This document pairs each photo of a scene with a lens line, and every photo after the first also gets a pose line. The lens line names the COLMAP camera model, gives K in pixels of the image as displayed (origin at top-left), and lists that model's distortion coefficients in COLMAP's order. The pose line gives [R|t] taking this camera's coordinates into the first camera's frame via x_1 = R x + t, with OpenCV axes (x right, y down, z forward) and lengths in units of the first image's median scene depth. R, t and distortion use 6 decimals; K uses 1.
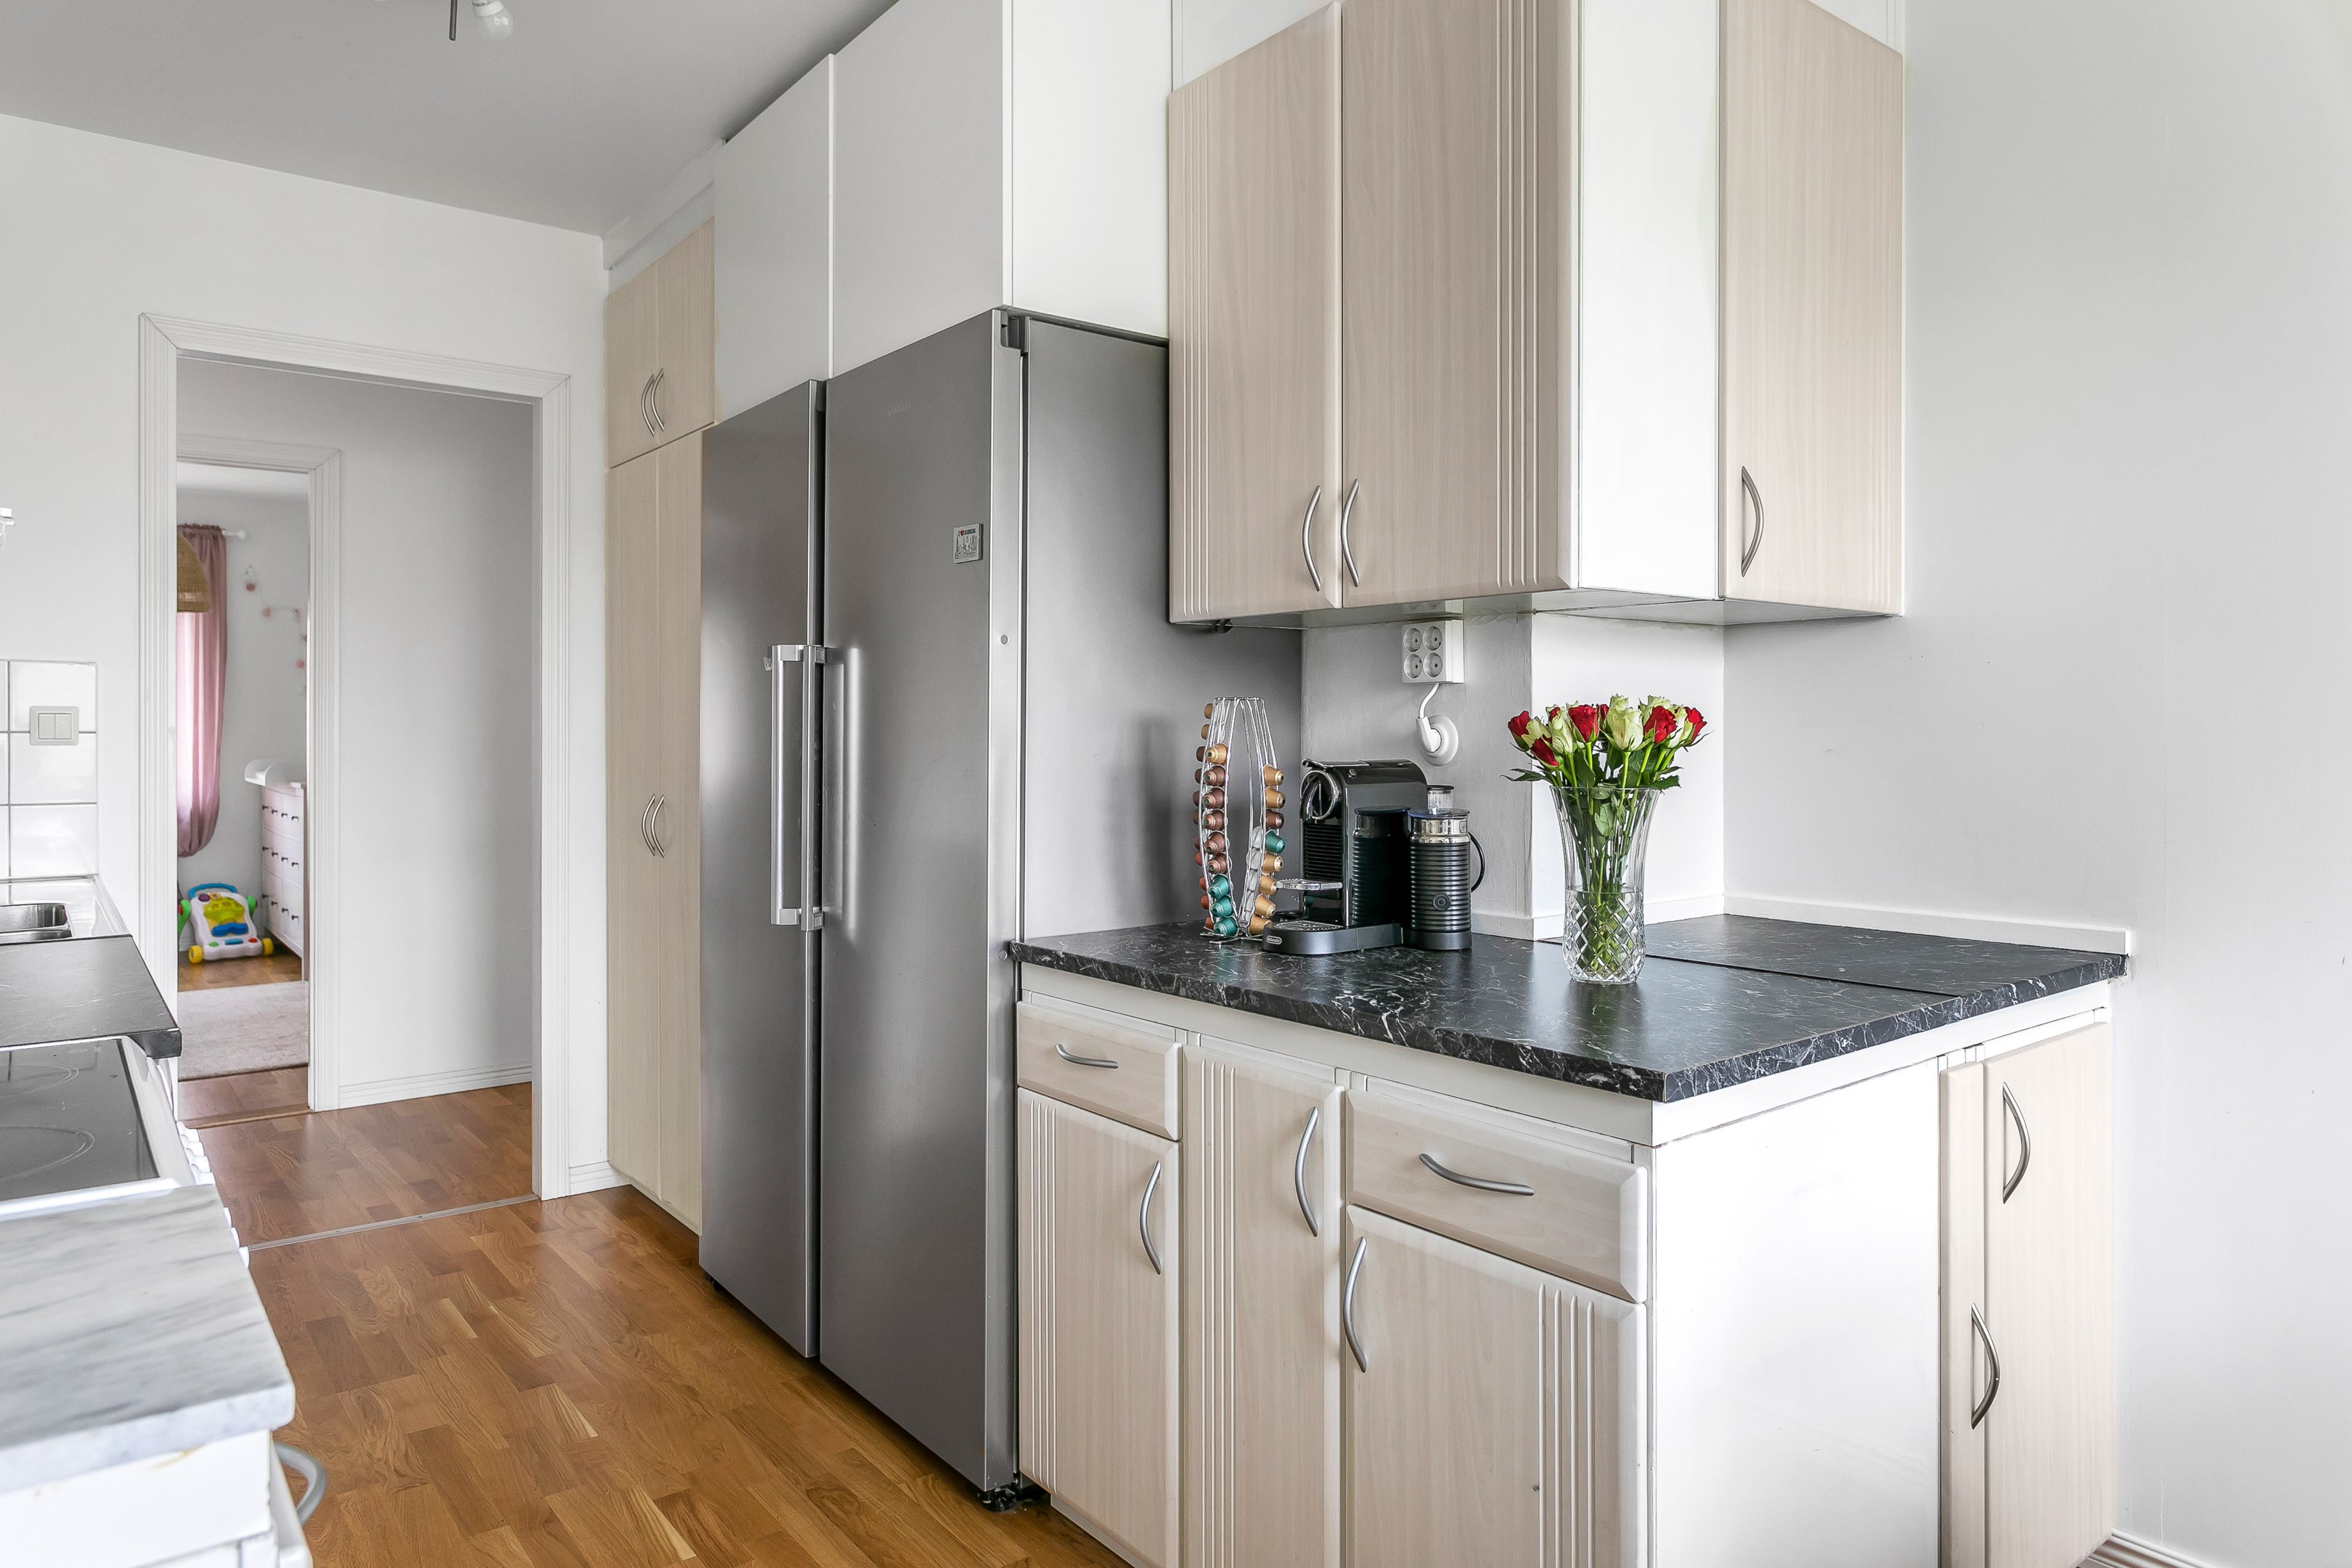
lens RADIAL K [[1461.8, 0, 1174.5], [0, 1461.8, 717.6], [0, 0, 1]] dist [0.003310, 0.002480]
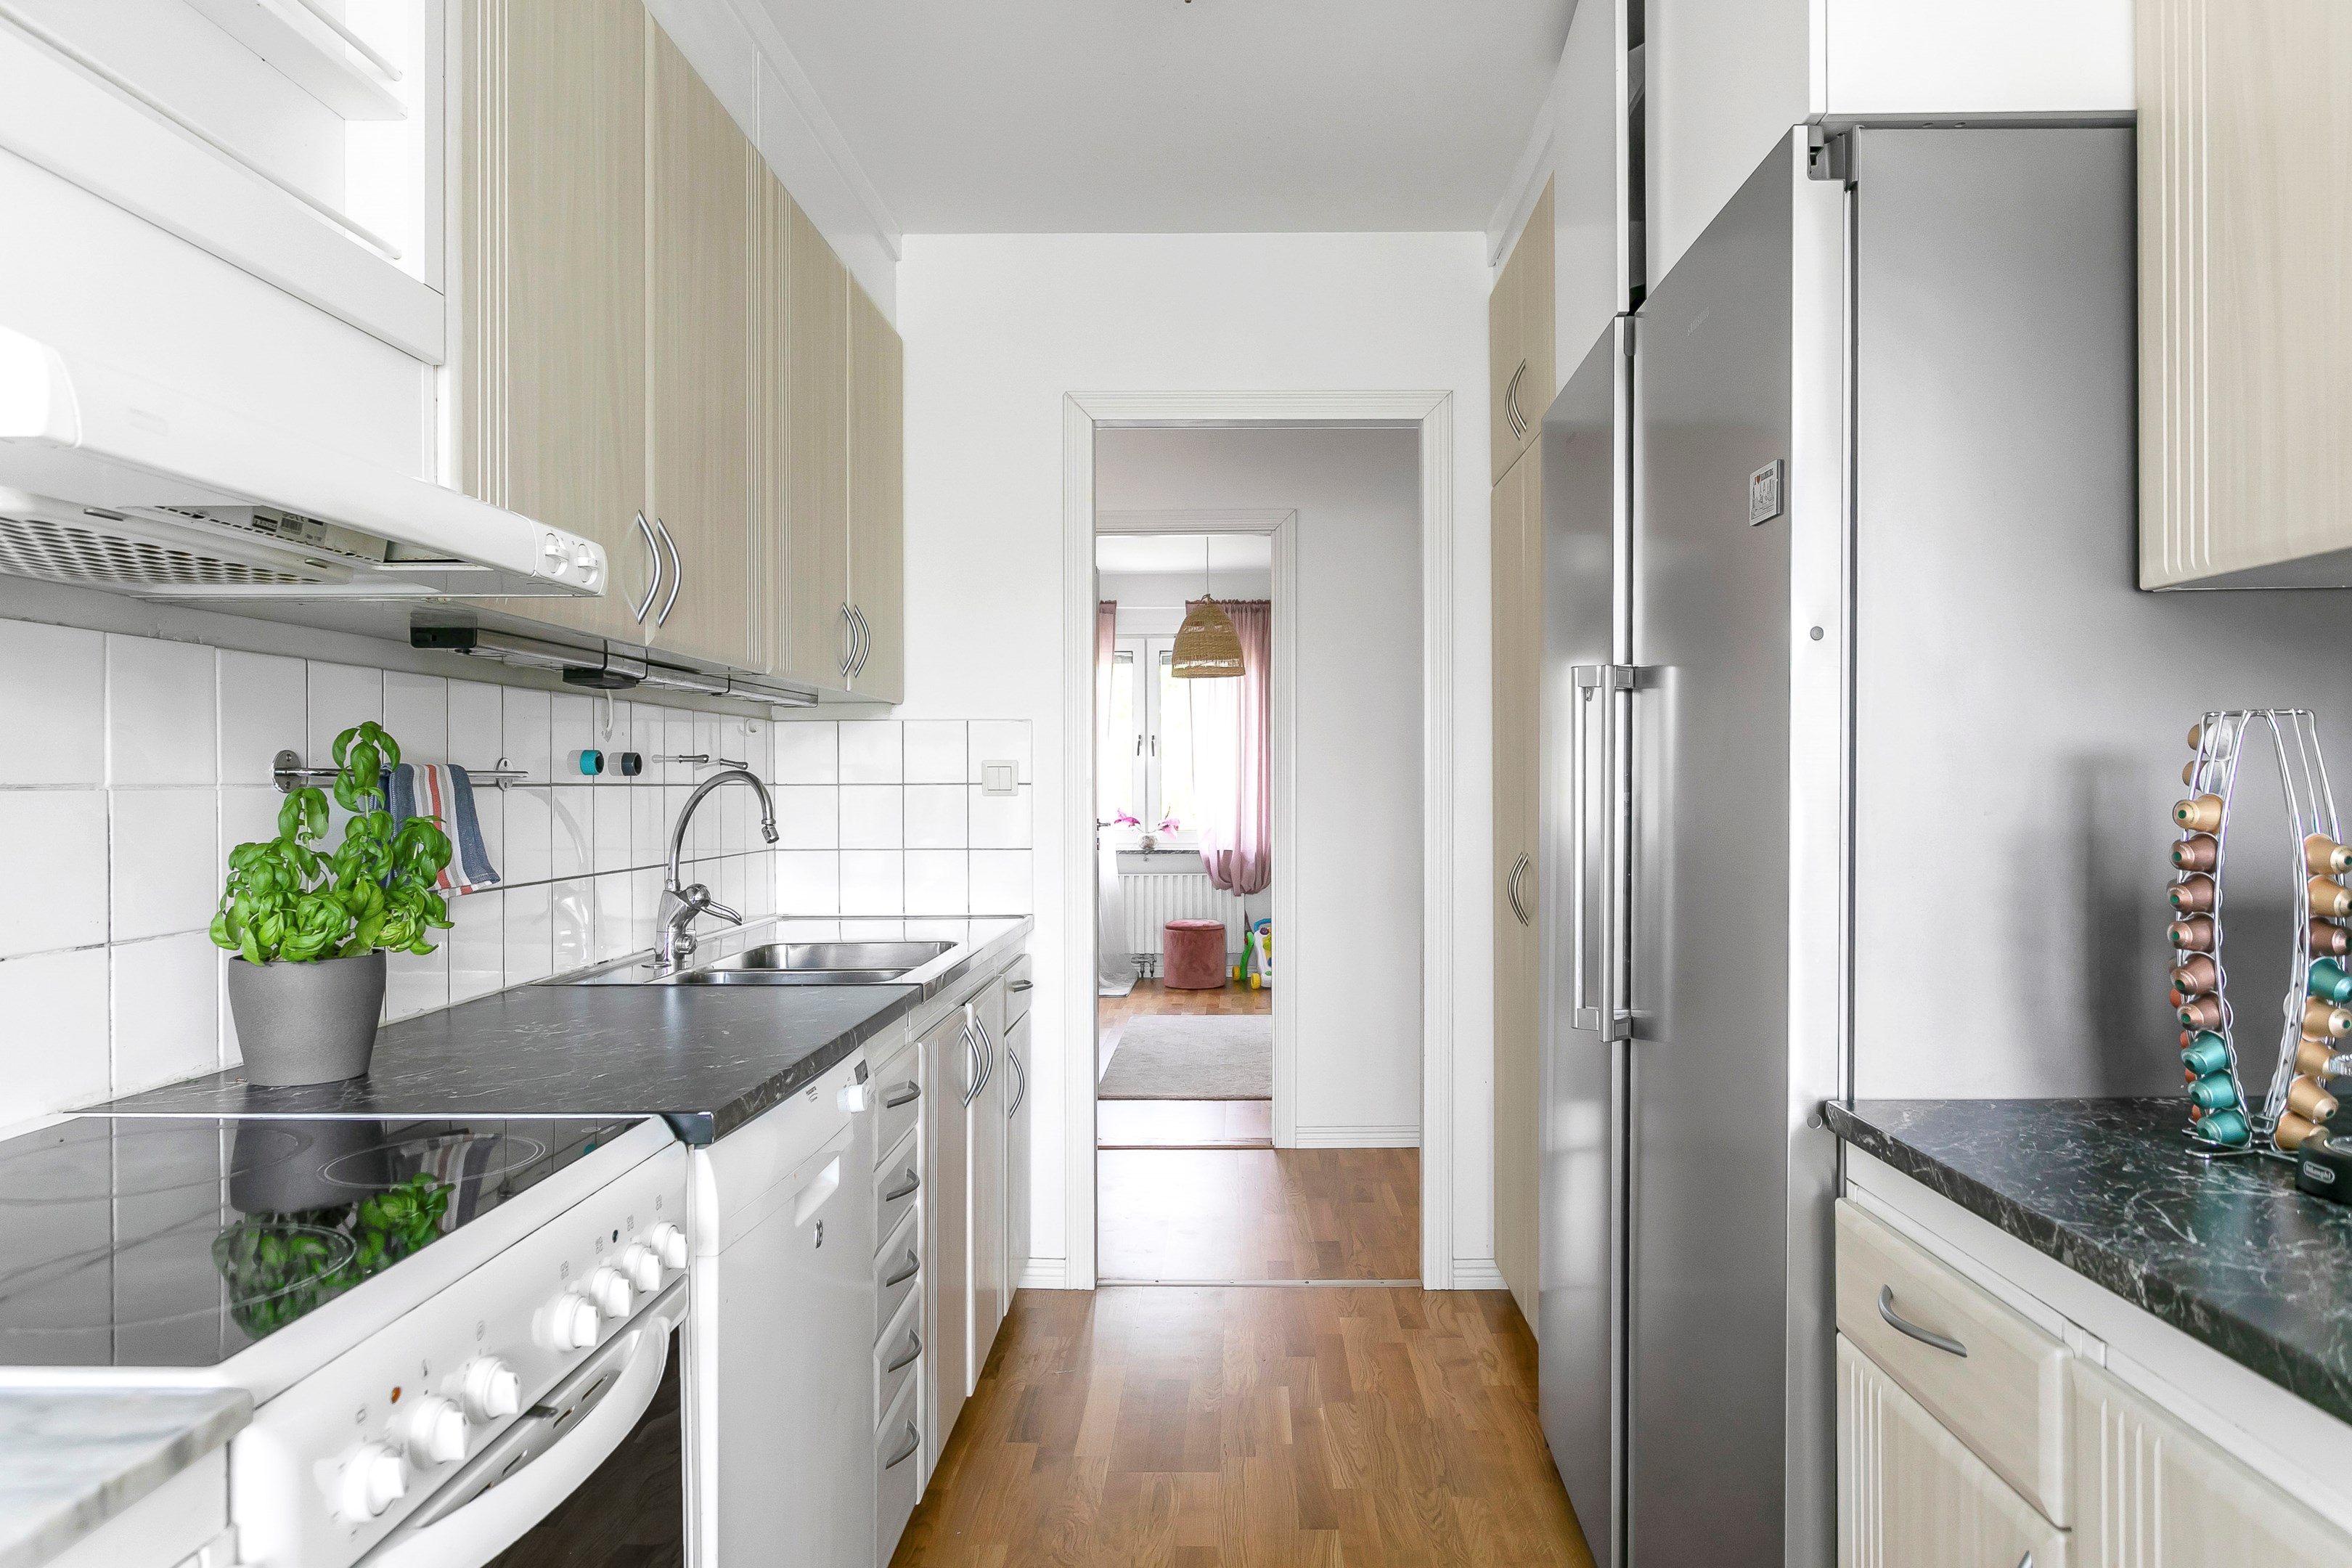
lens RADIAL K [[1523.1, 0, 1176.0], [0, 1523.1, 784.0], [0, 0, 1]] dist [-0.001722, 0.005249]
pose [[0.785076, -0.004033, -0.619387, 0.077405], [0.010820, 0.999916, 0.007203, 0.005258], [0.619305, -0.012357, 0.785053, 0.292416]]
